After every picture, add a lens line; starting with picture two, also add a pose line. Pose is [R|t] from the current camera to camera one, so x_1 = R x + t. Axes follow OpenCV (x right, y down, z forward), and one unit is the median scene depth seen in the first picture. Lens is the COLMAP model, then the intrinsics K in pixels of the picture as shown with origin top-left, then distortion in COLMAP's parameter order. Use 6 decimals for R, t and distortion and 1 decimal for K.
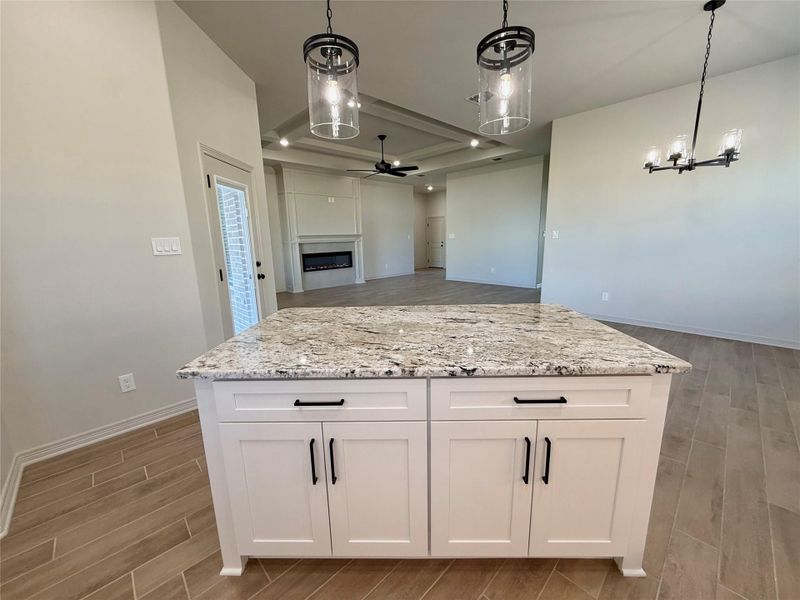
lens RADIAL K [[318.0, 0, 401.6], [0, 318.0, 300.4], [0, 0, 1]] dist [-0.002664, -0.000144]
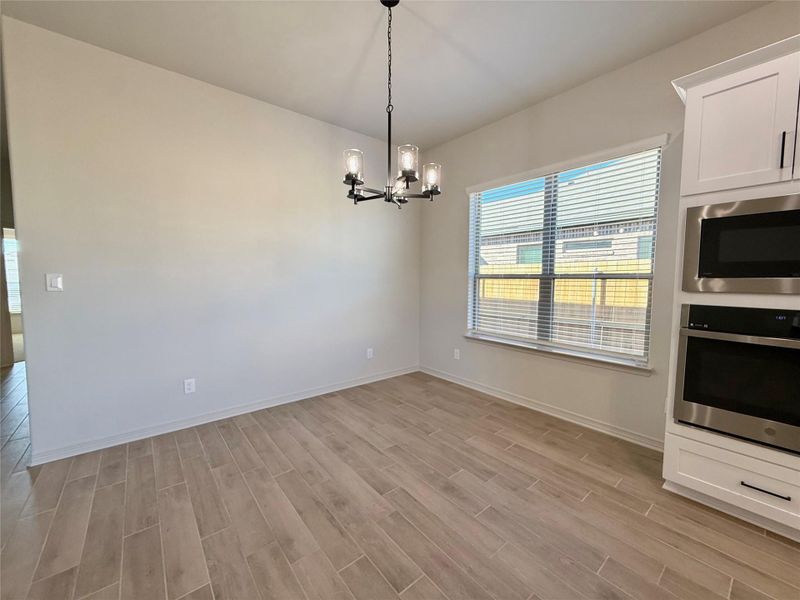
lens RADIAL K [[318.0, 0, 401.6], [0, 318.0, 300.4], [0, 0, 1]] dist [-0.002664, -0.000144]
pose [[0.088882, -0.042106, 0.995152, 0.148867], [0.191568, 0.981176, 0.024405, -0.182595], [-0.977447, 0.188470, 0.095275, 0.883656]]
